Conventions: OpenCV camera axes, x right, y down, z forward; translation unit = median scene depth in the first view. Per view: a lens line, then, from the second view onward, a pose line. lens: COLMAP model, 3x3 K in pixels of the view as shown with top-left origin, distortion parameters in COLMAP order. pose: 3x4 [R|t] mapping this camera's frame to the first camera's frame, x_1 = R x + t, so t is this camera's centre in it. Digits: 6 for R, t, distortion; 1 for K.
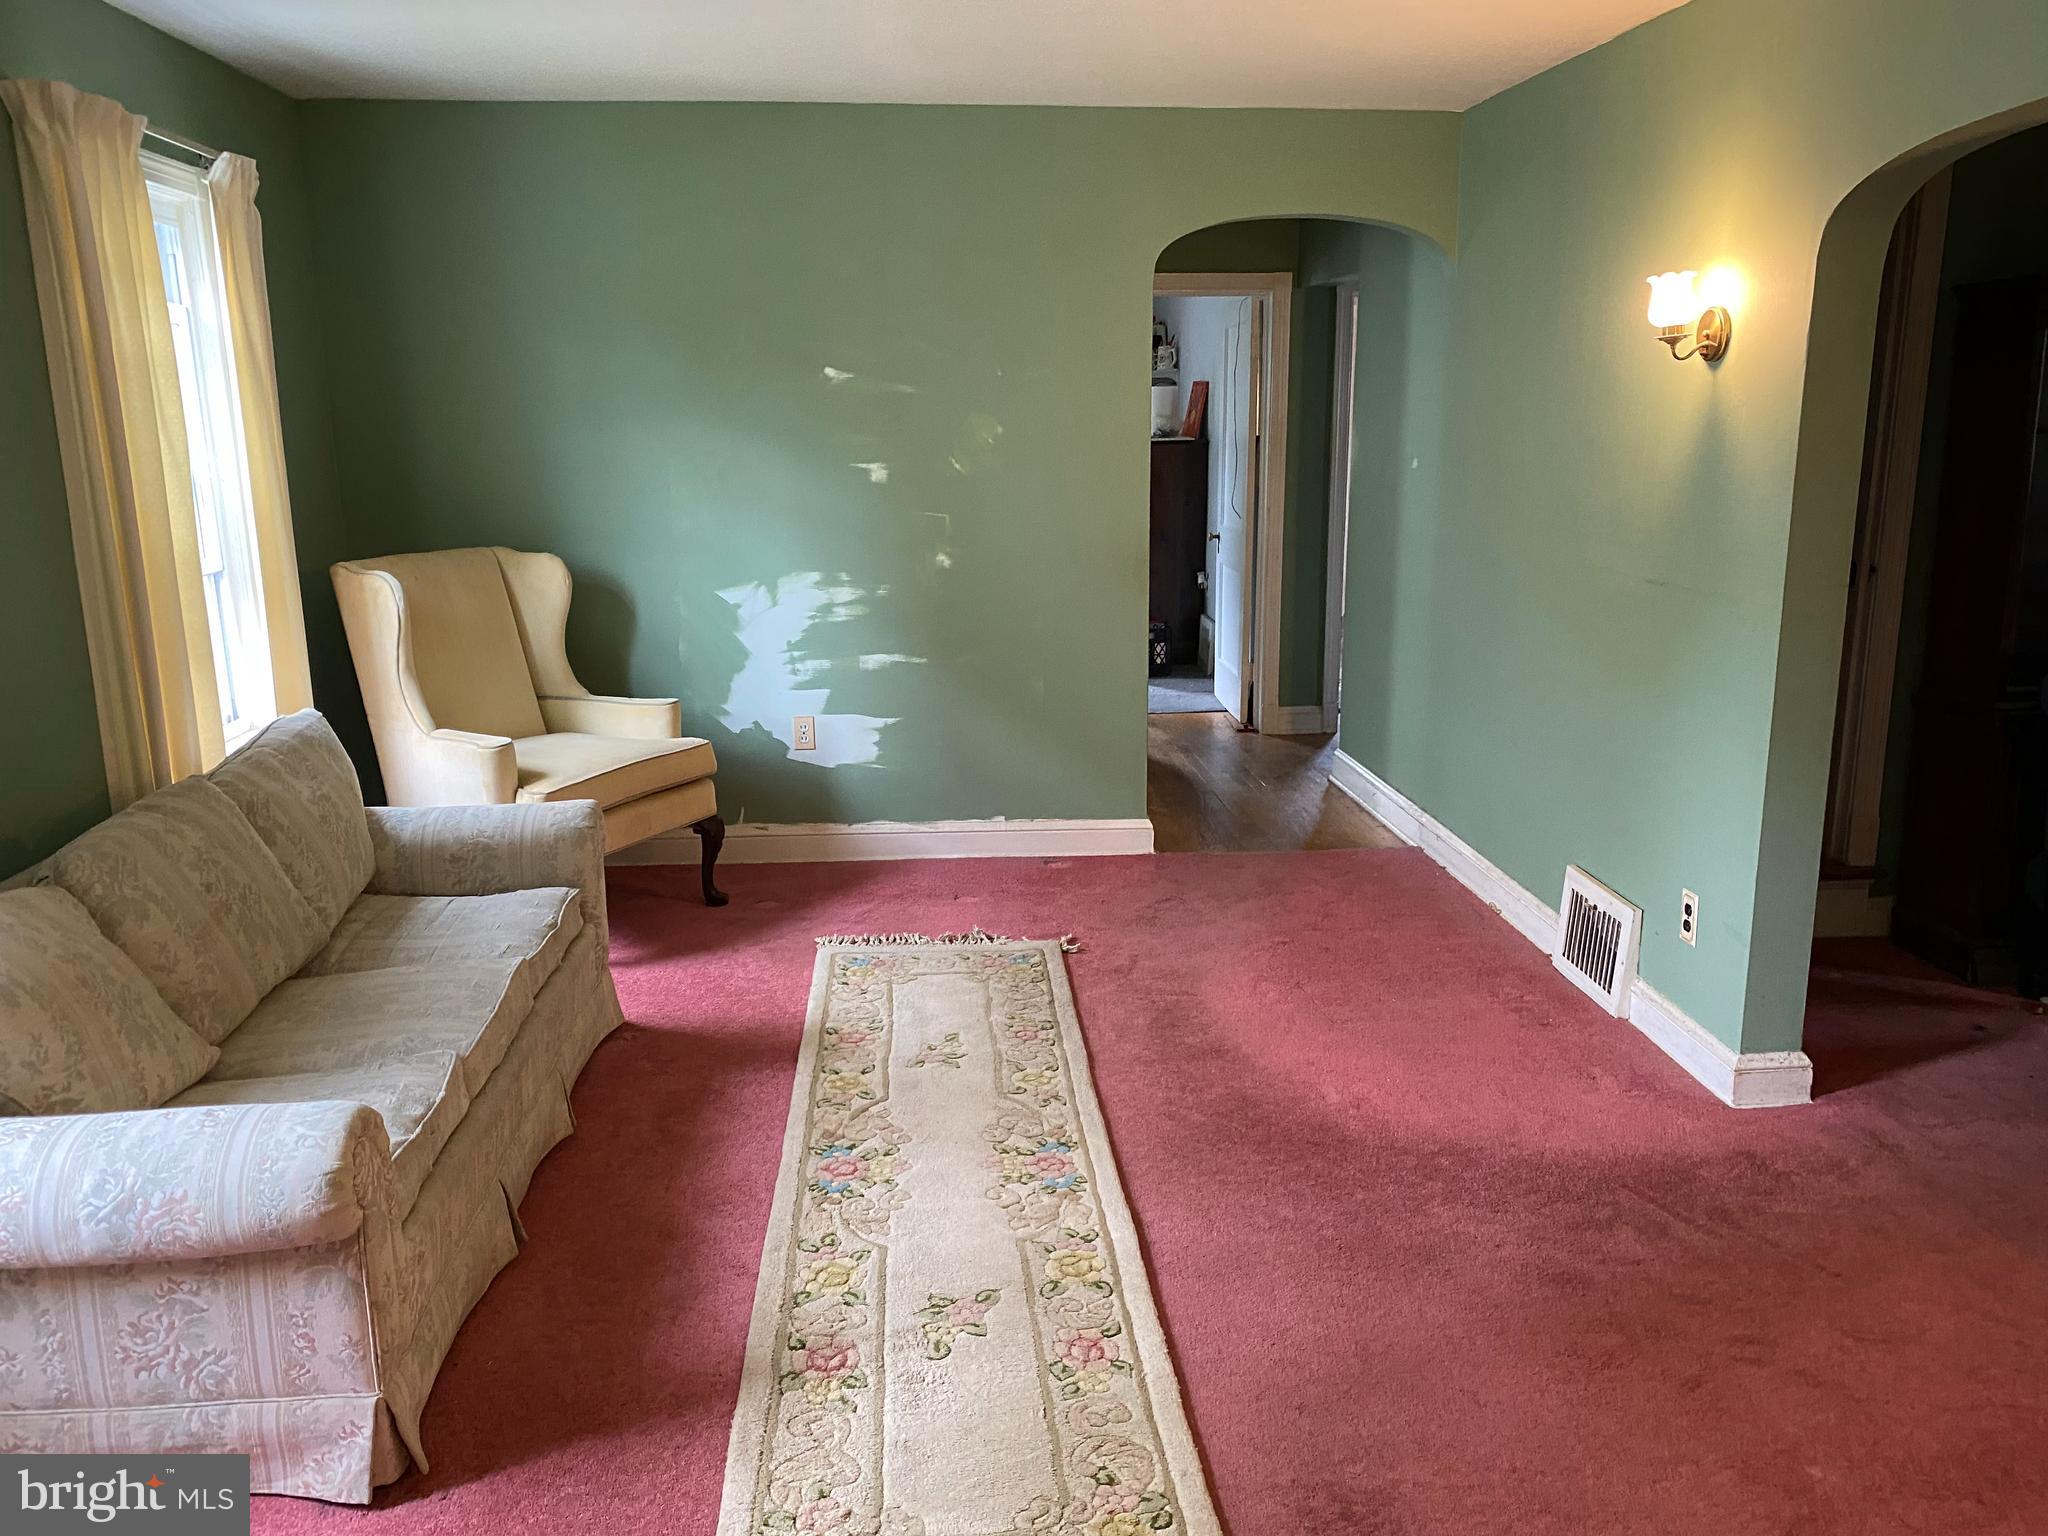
lens RADIAL K [[1568.0, 0, 1013.6], [0, 1568.0, 759.0], [0, 0, 1]] dist [-0.005416, -0.009410]
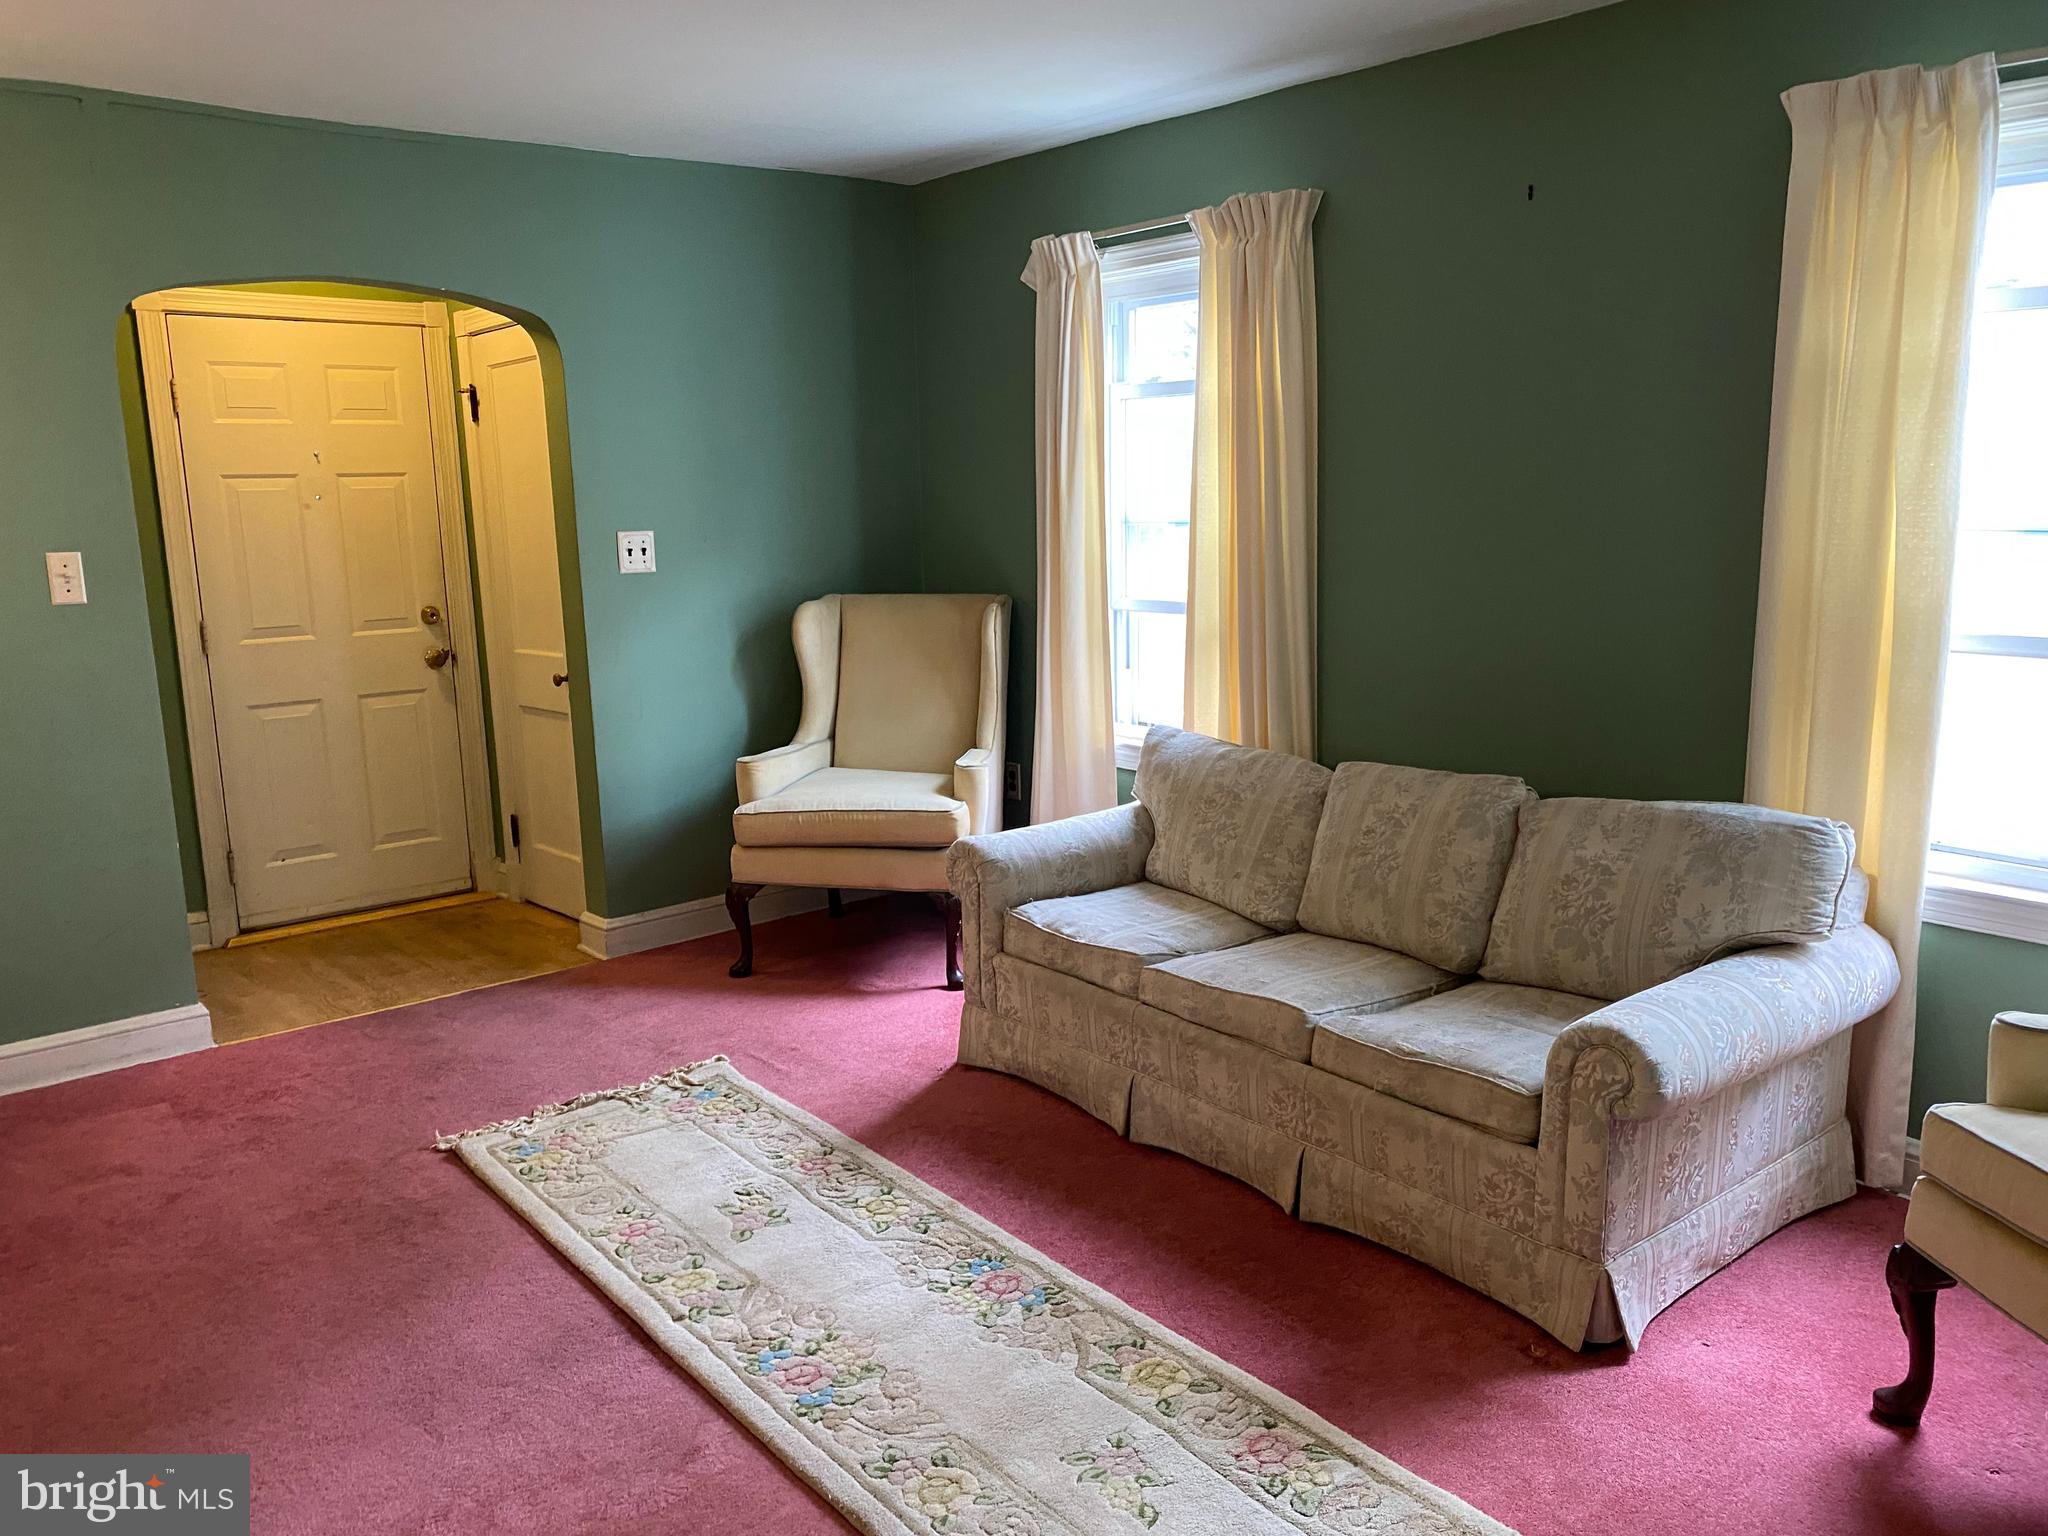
lens RADIAL K [[1568.0, 0, 1013.6], [0, 1568.0, 759.0], [0, 0, 1]] dist [-0.005416, -0.009410]
pose [[-0.824619, 0.123532, -0.552036, 0.223826], [-0.102328, 0.927193, 0.360337, -0.223352], [0.556357, 0.353629, -0.751940, 1.015736]]
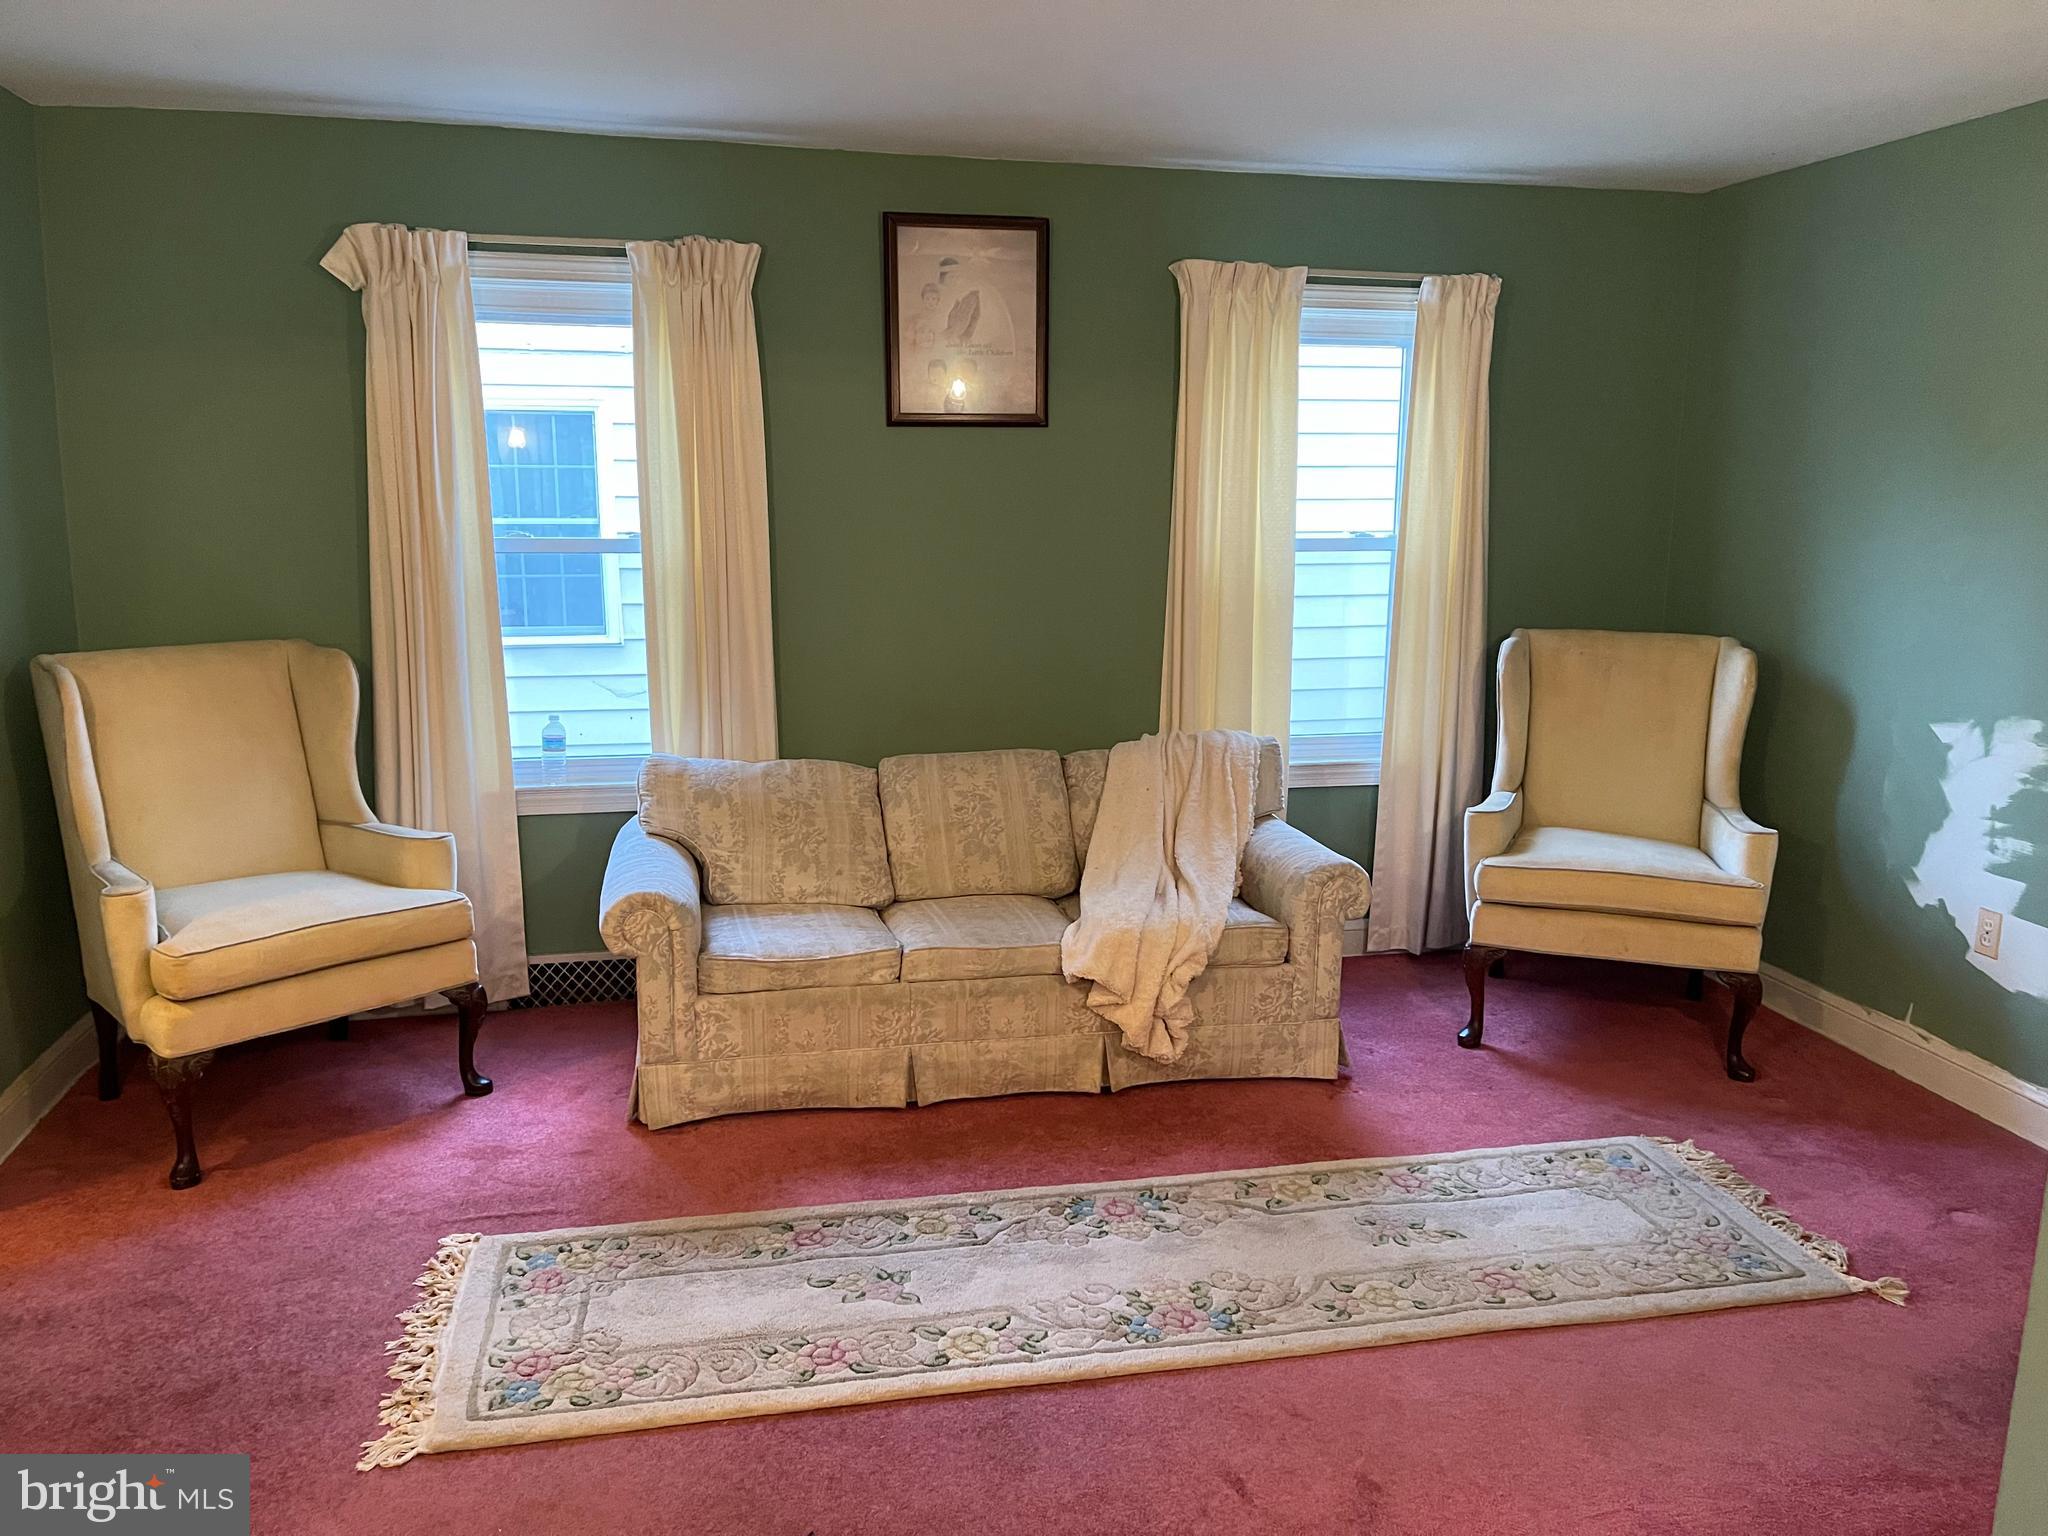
lens RADIAL K [[1509.3, 0, 1017.2], [0, 1509.3, 764.2], [0, 0, 1]] dist [0.089788, -0.095695]
pose [[0.137974, 0.183752, -0.973241, 0.525390], [-0.230184, 0.961683, 0.148937, -0.101948], [0.963317, 0.203475, 0.174983, 0.449416]]
